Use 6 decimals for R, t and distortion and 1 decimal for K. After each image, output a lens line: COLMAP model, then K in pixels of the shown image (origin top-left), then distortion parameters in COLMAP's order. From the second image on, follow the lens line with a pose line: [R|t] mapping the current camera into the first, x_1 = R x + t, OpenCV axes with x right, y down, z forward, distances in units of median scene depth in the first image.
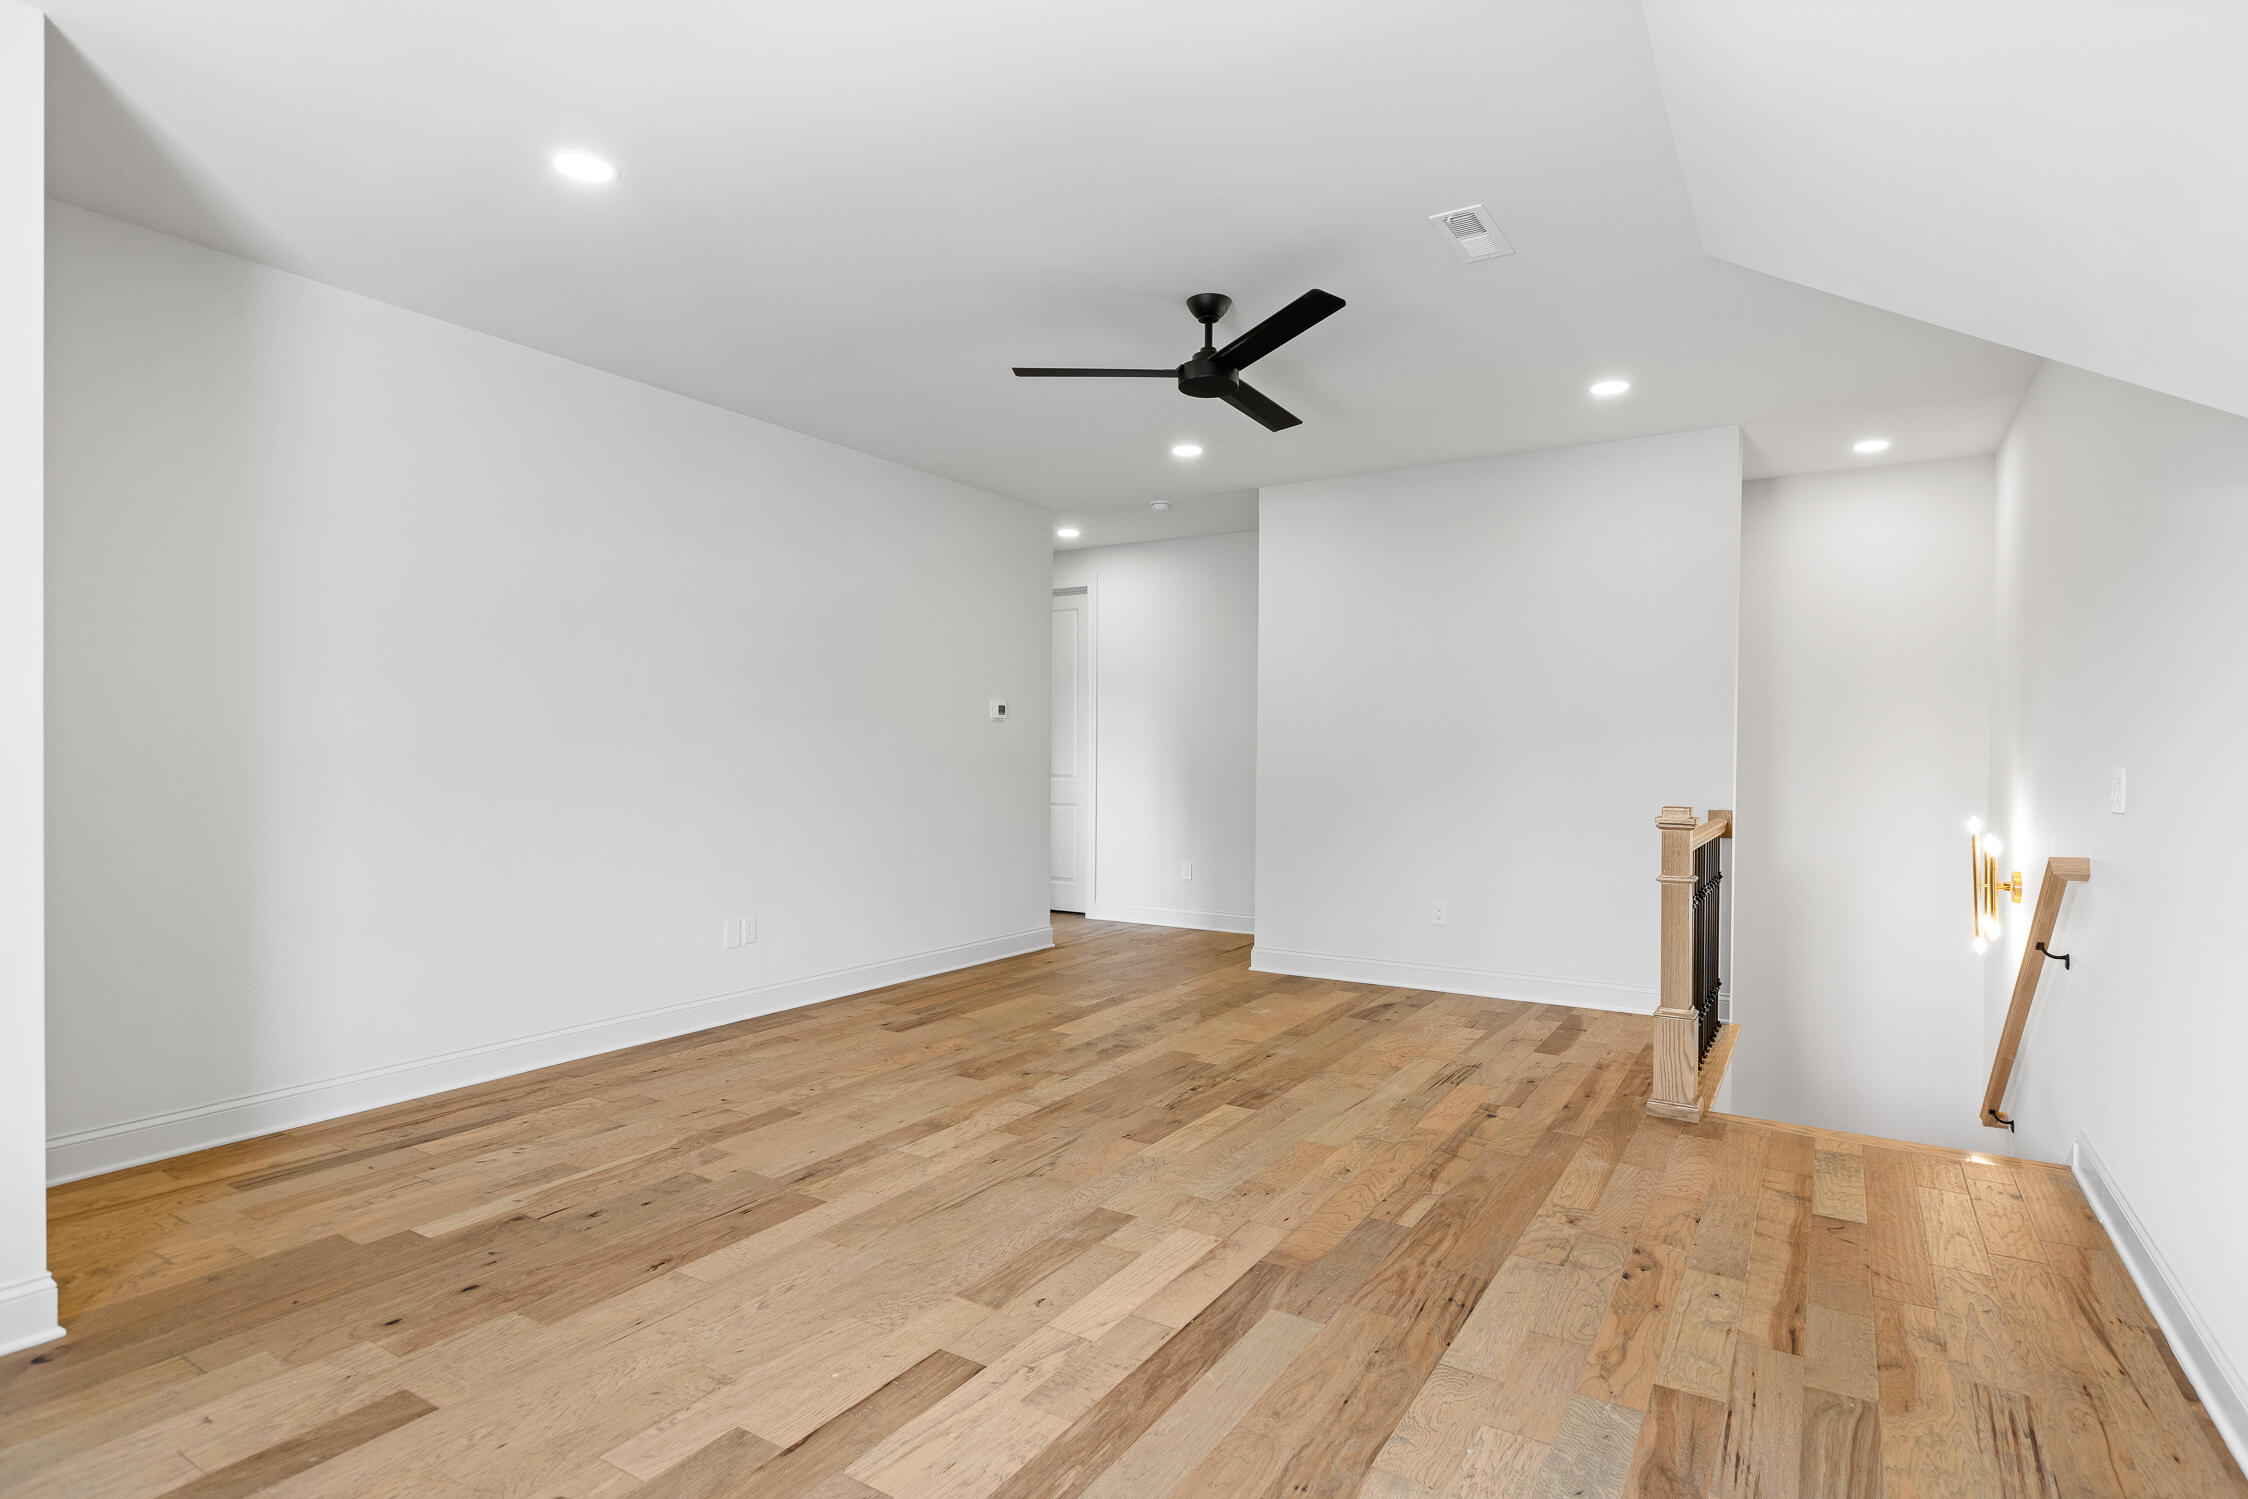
lens RADIAL K [[1167.9, 0, 1123.8], [0, 1167.9, 753.0], [0, 0, 1]] dist [-0.000011, -0.000007]
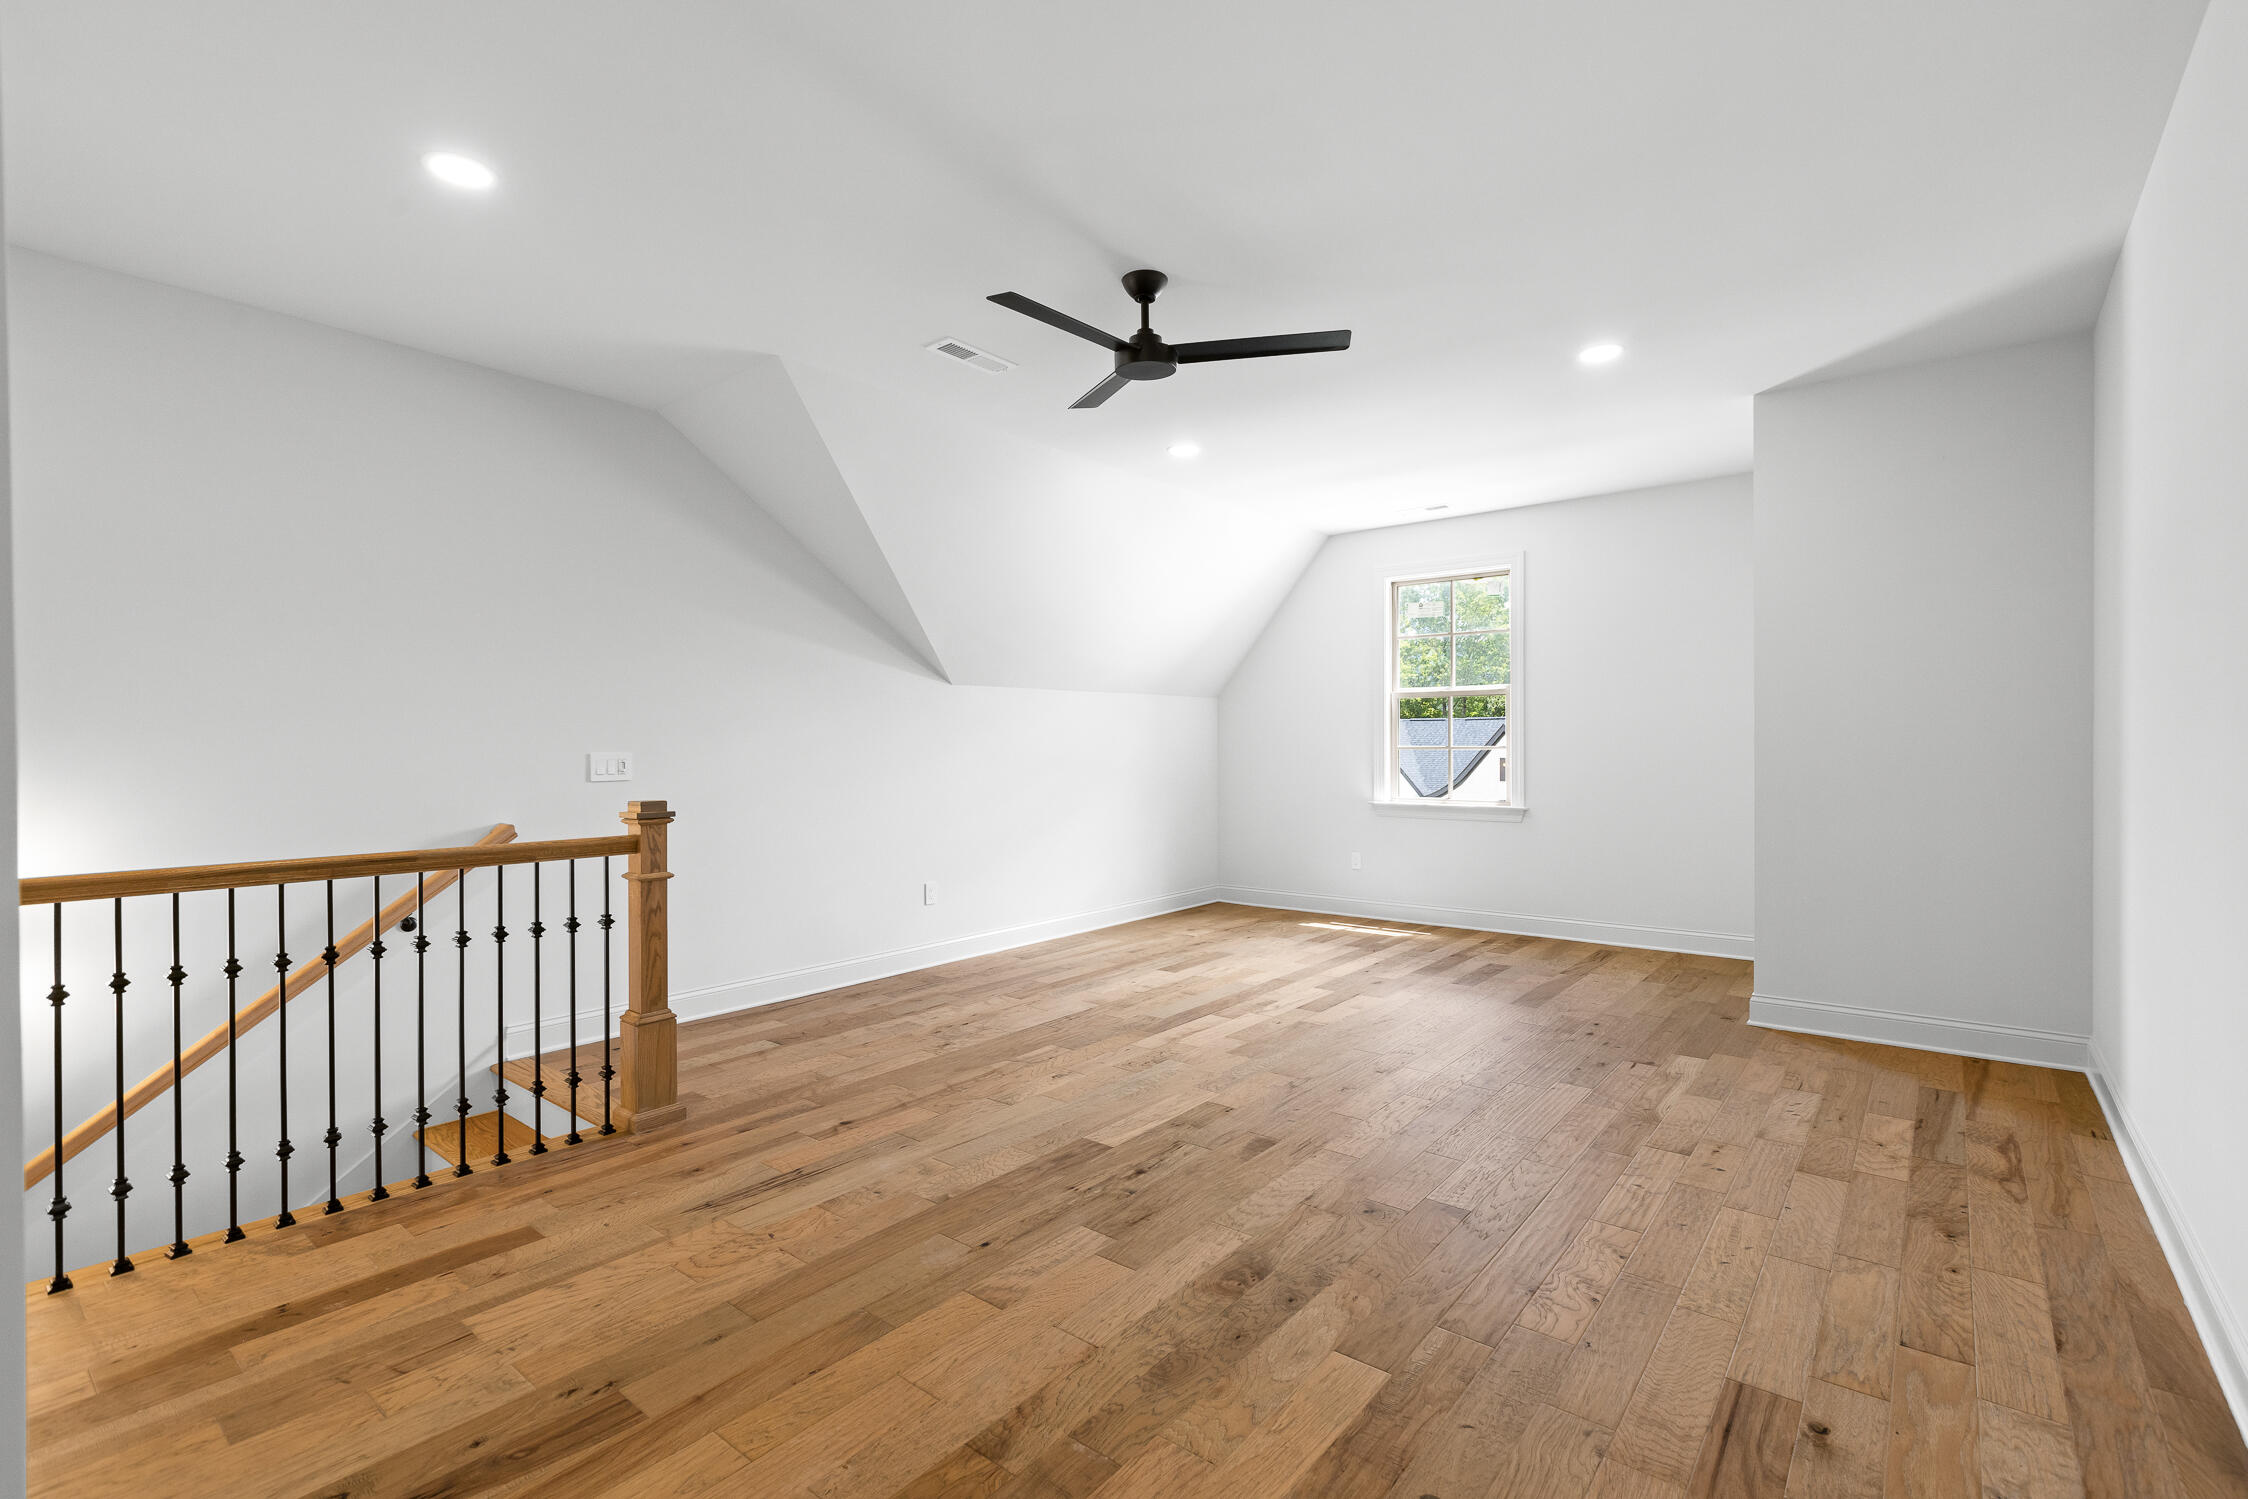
lens RADIAL K [[1040.5, 0, 1123.8], [0, 1040.5, 748.8], [0, 0, 1]] dist [0.001351, 0.000159]
pose [[-0.992782, -0.002354, 0.119912, -0.014007], [-0.001922, 0.999991, 0.003722, -0.000254], [-0.119920, 0.003464, -0.992778, 1.825149]]
